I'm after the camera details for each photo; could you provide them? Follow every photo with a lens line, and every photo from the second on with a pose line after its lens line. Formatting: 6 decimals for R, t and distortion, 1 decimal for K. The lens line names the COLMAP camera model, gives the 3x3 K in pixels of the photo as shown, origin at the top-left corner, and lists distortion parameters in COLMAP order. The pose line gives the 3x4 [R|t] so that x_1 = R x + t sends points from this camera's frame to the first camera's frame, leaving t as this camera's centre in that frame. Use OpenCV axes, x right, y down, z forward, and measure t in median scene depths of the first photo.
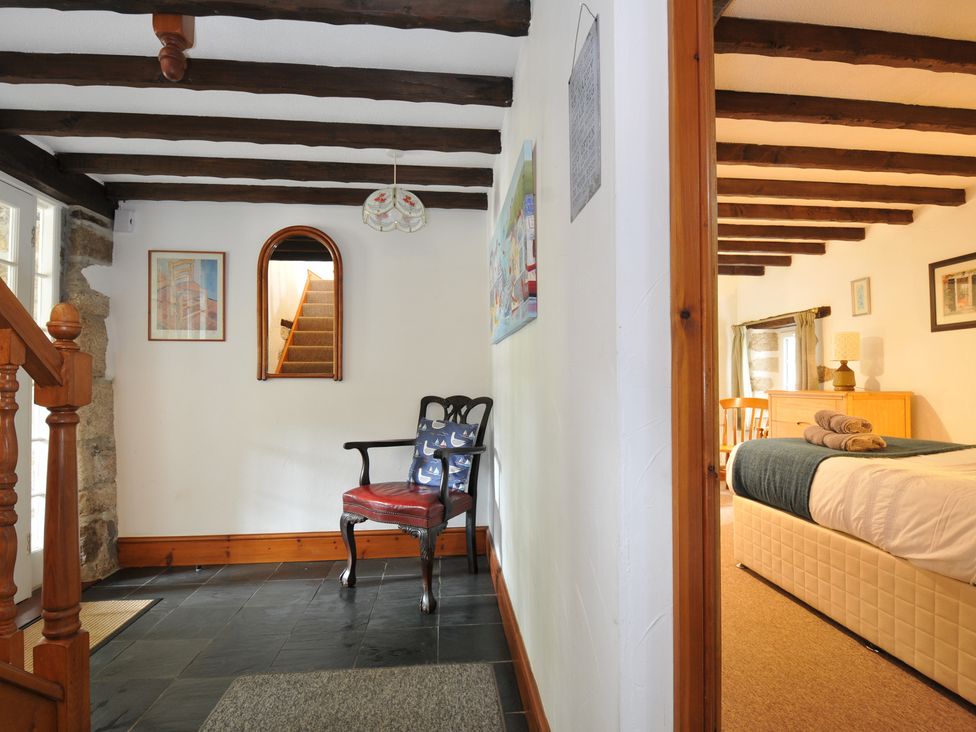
lens RADIAL K [[487.9, 0, 498.4], [0, 487.9, 371.7], [0, 0, 1]] dist [0.010770, -0.024295]
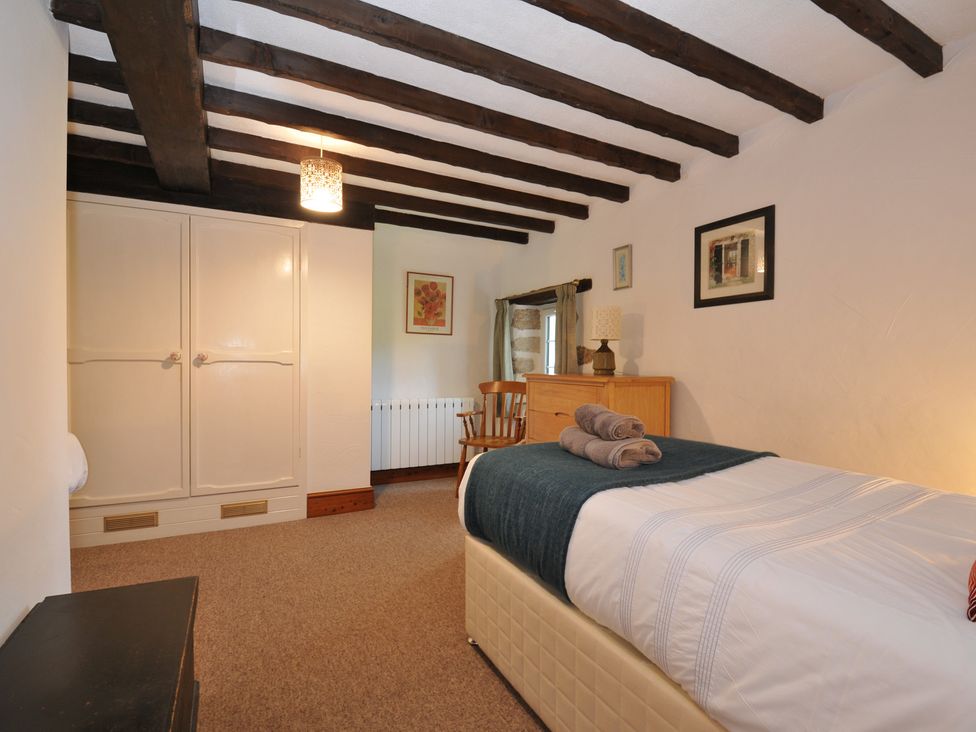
lens RADIAL K [[487.9, 0, 498.4], [0, 487.9, 371.7], [0, 0, 1]] dist [0.010770, -0.024295]
pose [[0.910242, 0.005738, 0.414037, 0.189005], [-0.023052, 0.999056, 0.036833, 0.005750], [-0.413435, -0.043071, 0.909514, 0.300874]]
